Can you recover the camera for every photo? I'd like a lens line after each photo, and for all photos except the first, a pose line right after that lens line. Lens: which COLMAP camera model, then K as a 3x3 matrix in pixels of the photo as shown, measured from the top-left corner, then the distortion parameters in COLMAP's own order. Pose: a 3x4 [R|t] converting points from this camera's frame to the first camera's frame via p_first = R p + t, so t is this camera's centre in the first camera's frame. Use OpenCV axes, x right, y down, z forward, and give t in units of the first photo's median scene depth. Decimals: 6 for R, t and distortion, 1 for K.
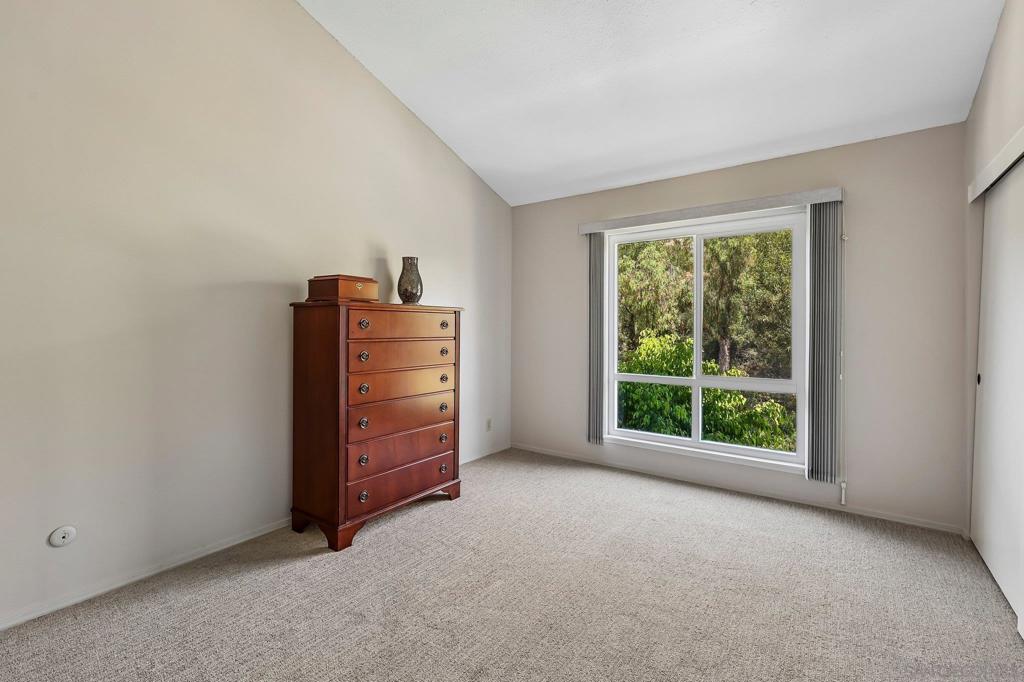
lens RADIAL K [[454.4, 0, 509.5], [0, 454.4, 327.5], [0, 0, 1]] dist [-0.010361, -0.000683]
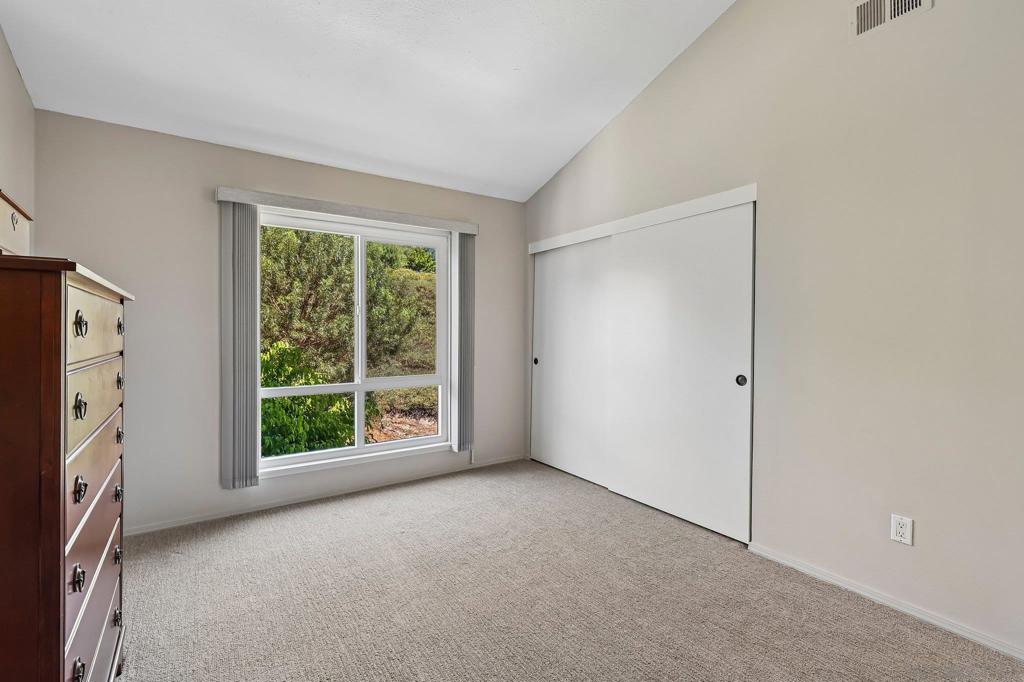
lens RADIAL K [[454.4, 0, 509.5], [0, 454.4, 327.5], [0, 0, 1]] dist [-0.010361, -0.000683]
pose [[0.326312, 0.004683, 0.945250, -0.482790], [0.000342, 0.999987, -0.005072, -0.001291], [-0.945262, 0.001979, 0.326306, 0.450796]]
